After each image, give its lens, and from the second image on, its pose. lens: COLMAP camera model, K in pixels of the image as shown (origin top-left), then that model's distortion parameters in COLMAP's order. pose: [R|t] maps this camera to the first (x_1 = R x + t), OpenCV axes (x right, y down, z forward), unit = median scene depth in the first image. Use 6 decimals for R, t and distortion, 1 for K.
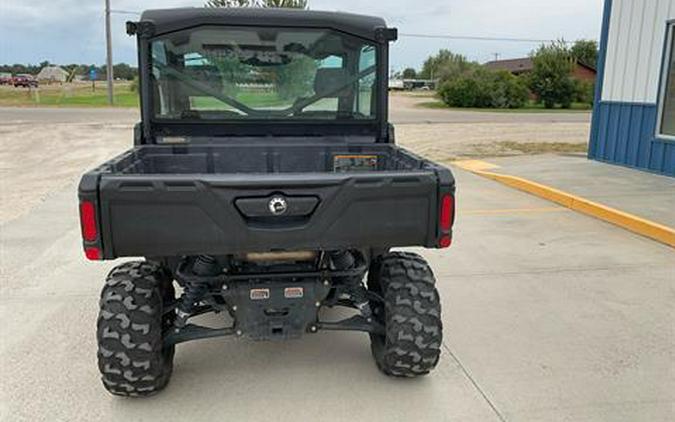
lens RADIAL K [[537.9, 0, 337.5], [0, 537.9, 195.1], [0, 0, 1]] dist [-0.012798, -0.007406]
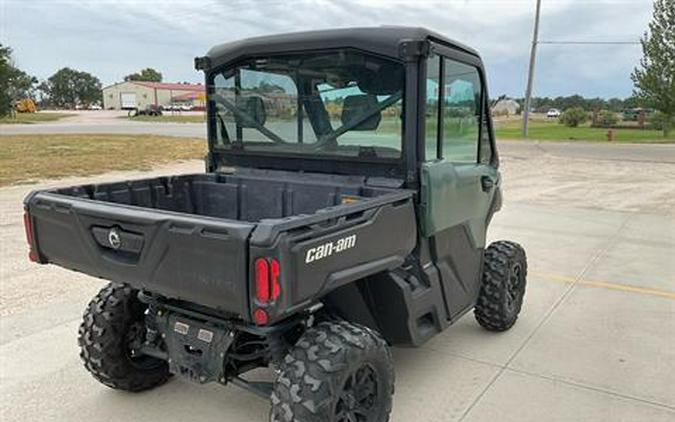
lens RADIAL K [[544.5, 0, 337.8], [0, 544.5, 246.3], [0, 0, 1]] dist [-0.004150, -0.003521]
pose [[0.748849, 0.147422, -0.646137, 0.685159], [-0.127761, 0.988770, 0.077527, -0.078577], [0.650310, 0.024495, 0.759274, 0.414482]]
